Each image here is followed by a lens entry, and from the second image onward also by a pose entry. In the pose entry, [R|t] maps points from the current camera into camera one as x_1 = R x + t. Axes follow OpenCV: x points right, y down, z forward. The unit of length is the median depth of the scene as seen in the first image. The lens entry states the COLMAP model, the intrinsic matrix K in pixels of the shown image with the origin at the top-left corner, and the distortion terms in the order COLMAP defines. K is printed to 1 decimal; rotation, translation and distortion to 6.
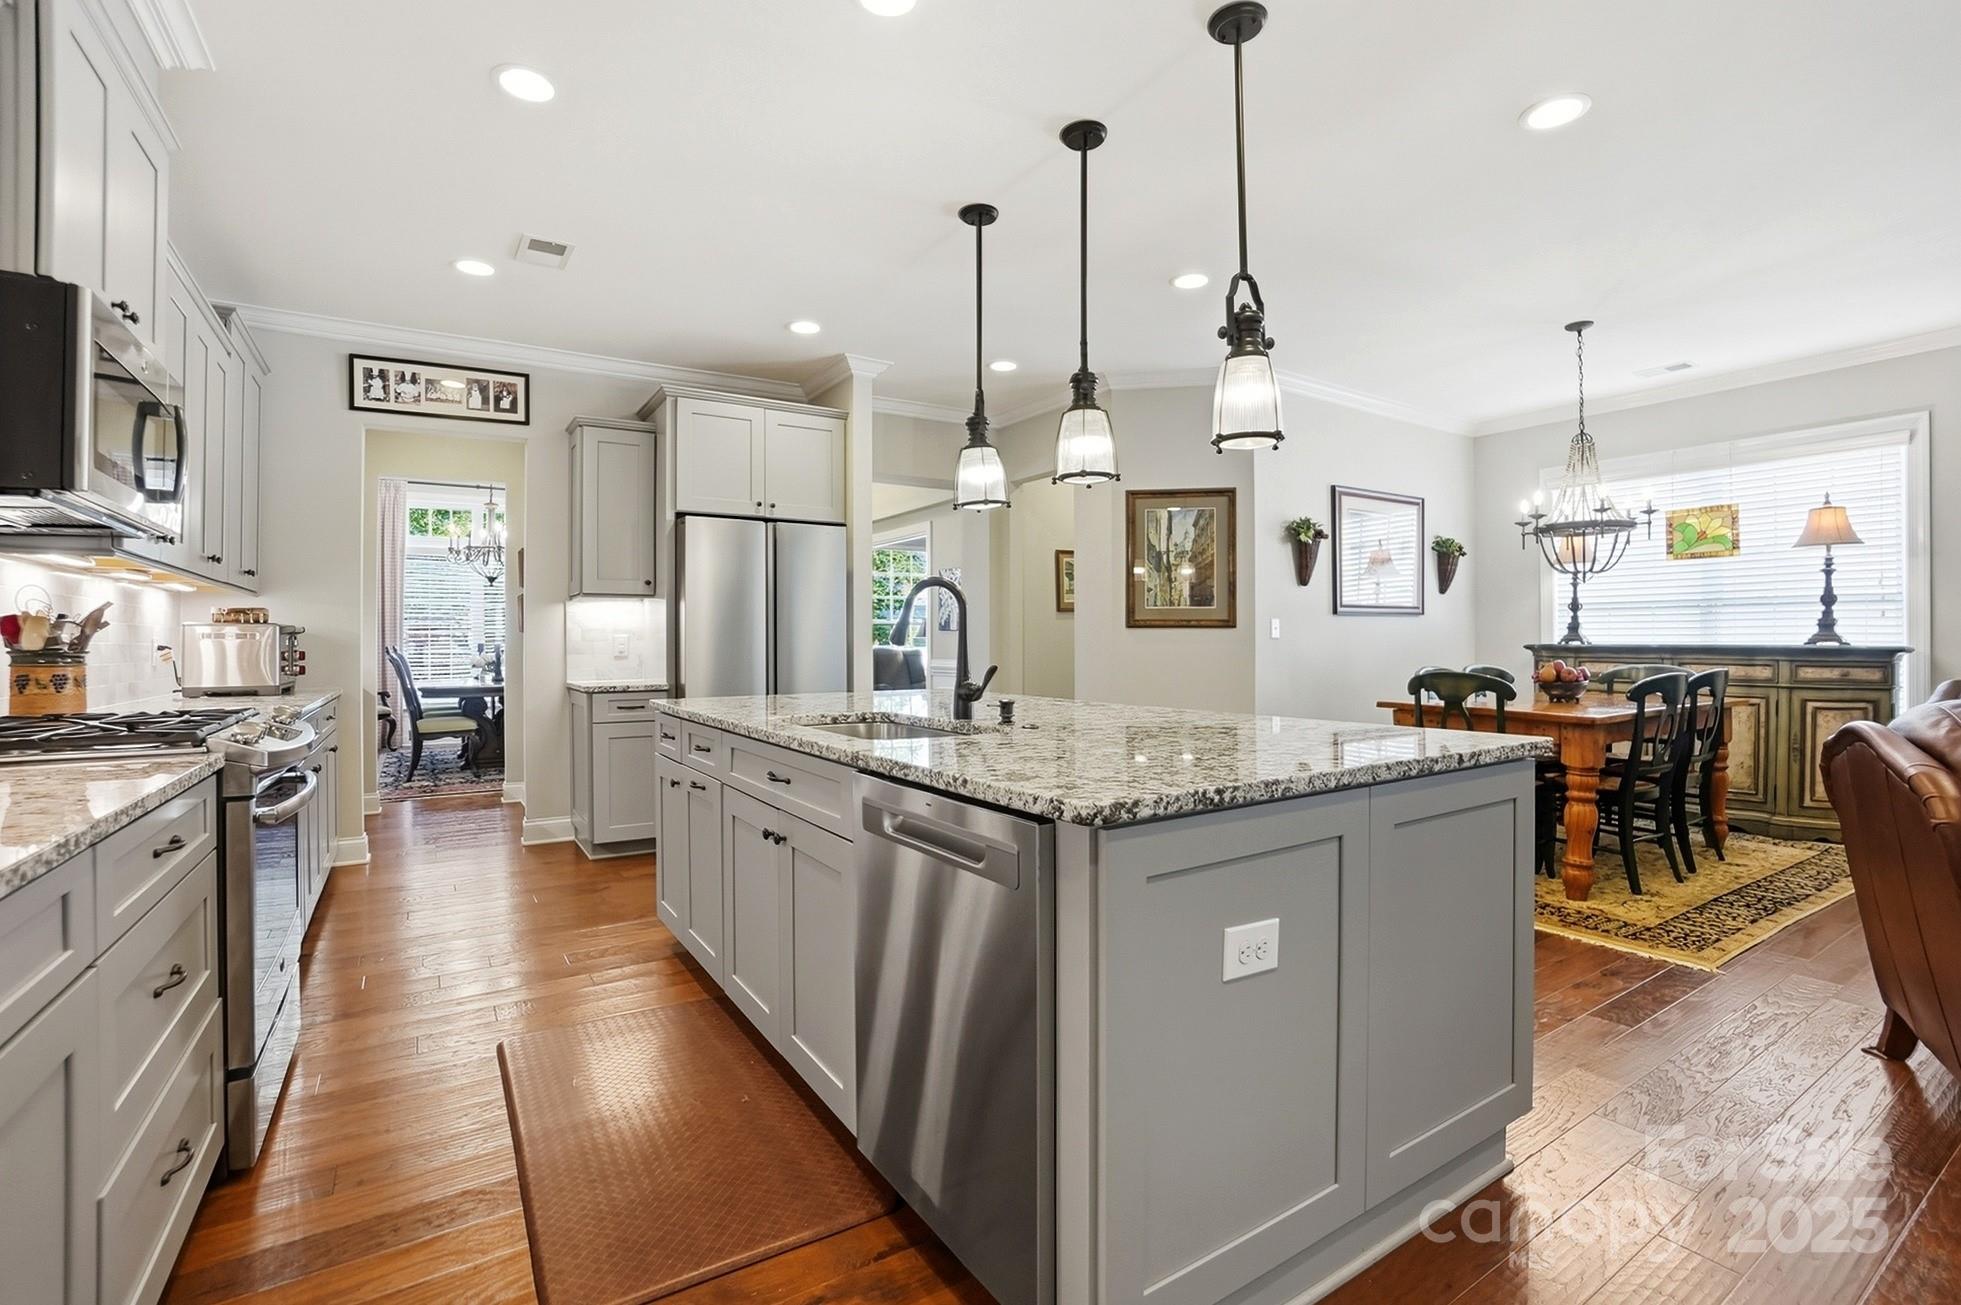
lens RADIAL K [[865.6, 0, 972.1], [0, 865.6, 639.4], [0, 0, 1]] dist [-0.069827, 0.022608]
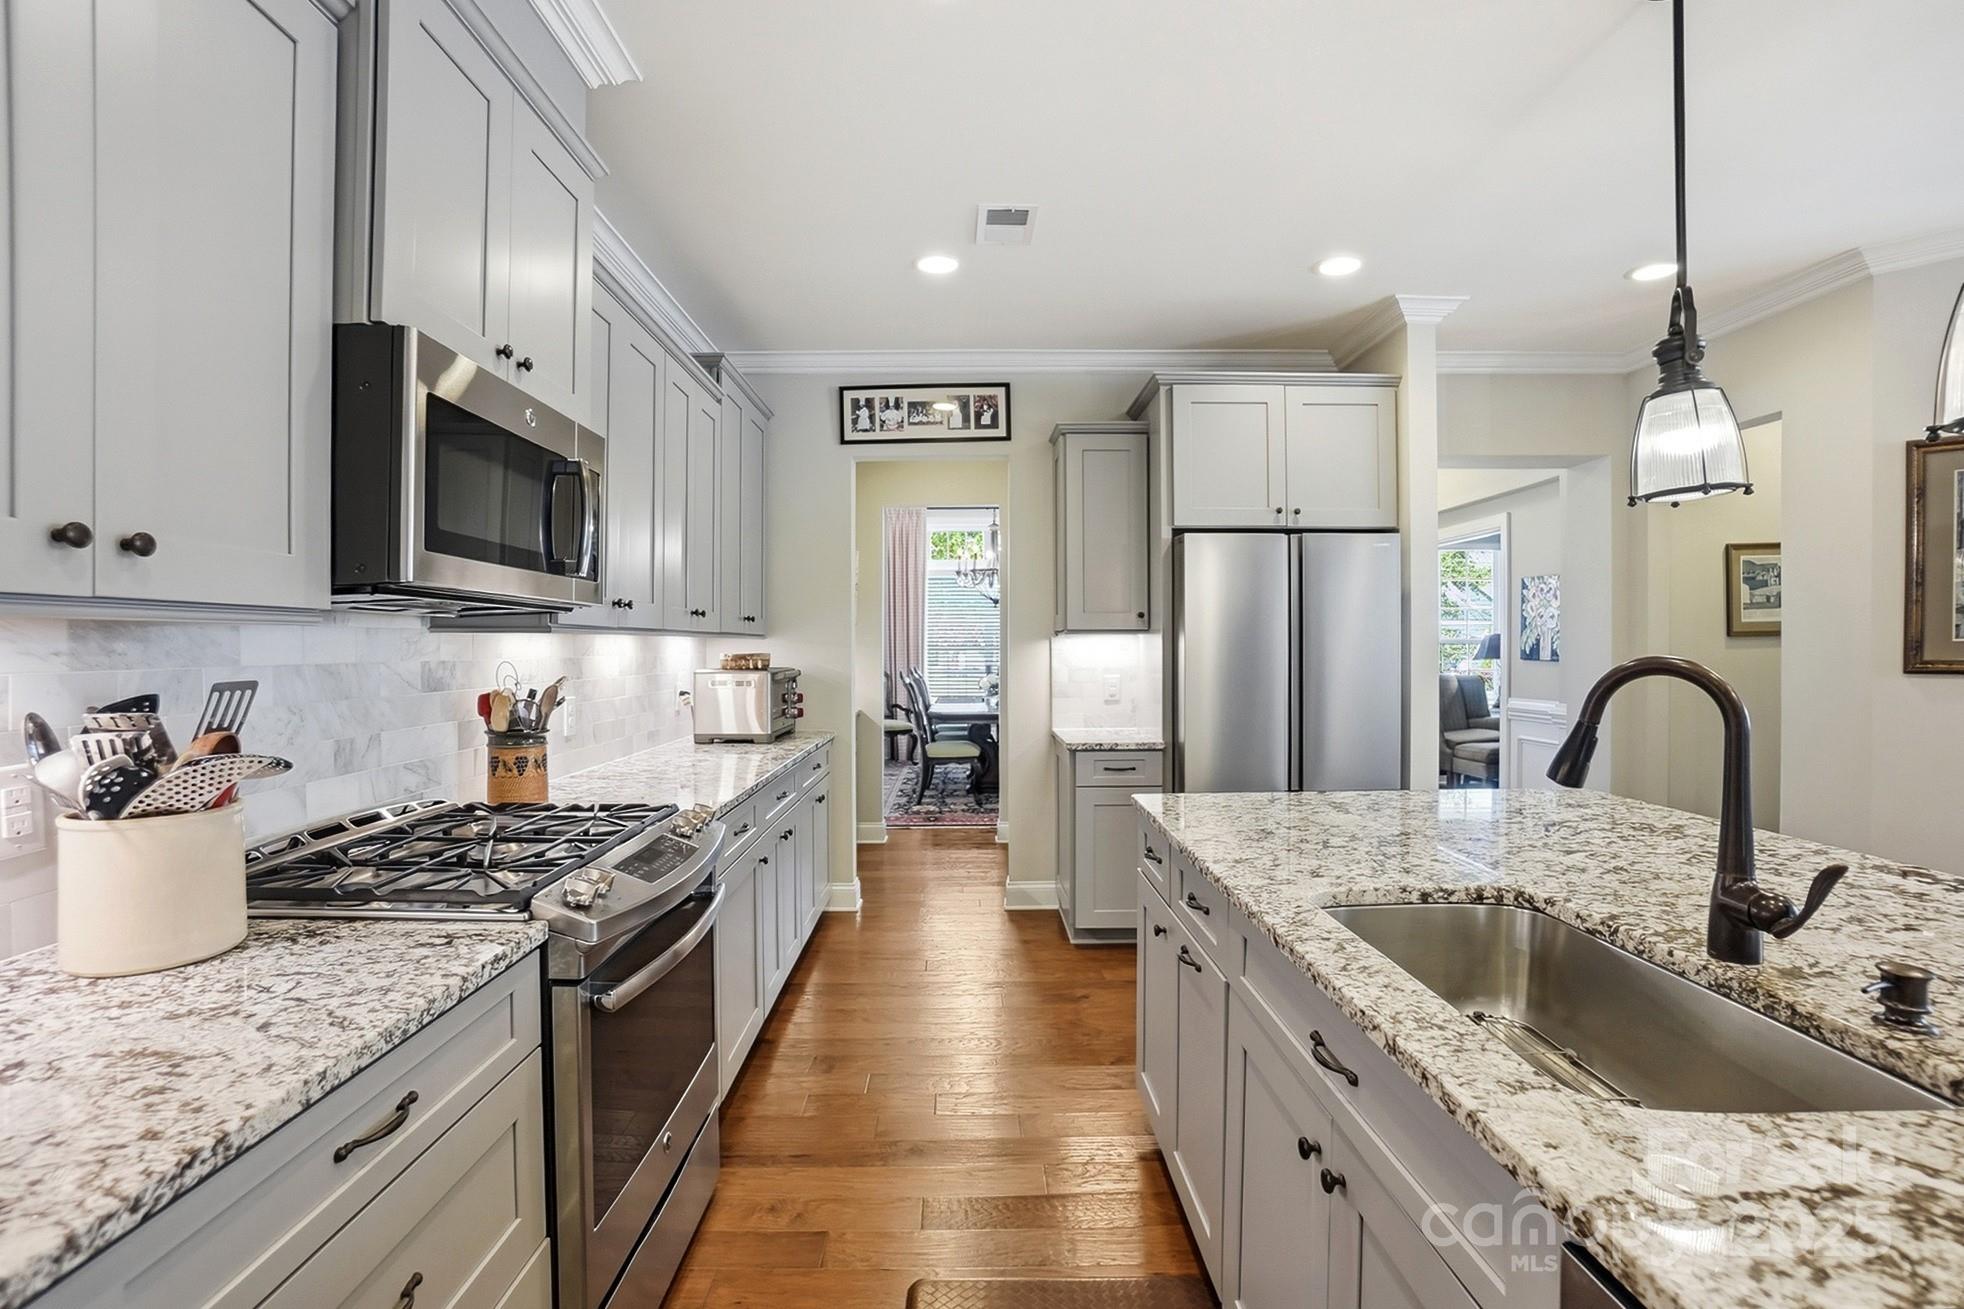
lens RADIAL K [[894.9, 0, 972.8], [0, 894.9, 649.2], [0, 0, 1]] dist [-0.068054, 0.024107]
pose [[0.844044, 0.003685, -0.536261, -0.054323], [0.000165, 0.999975, 0.007131, -0.040026], [0.536274, -0.006107, 0.844022, 0.188562]]
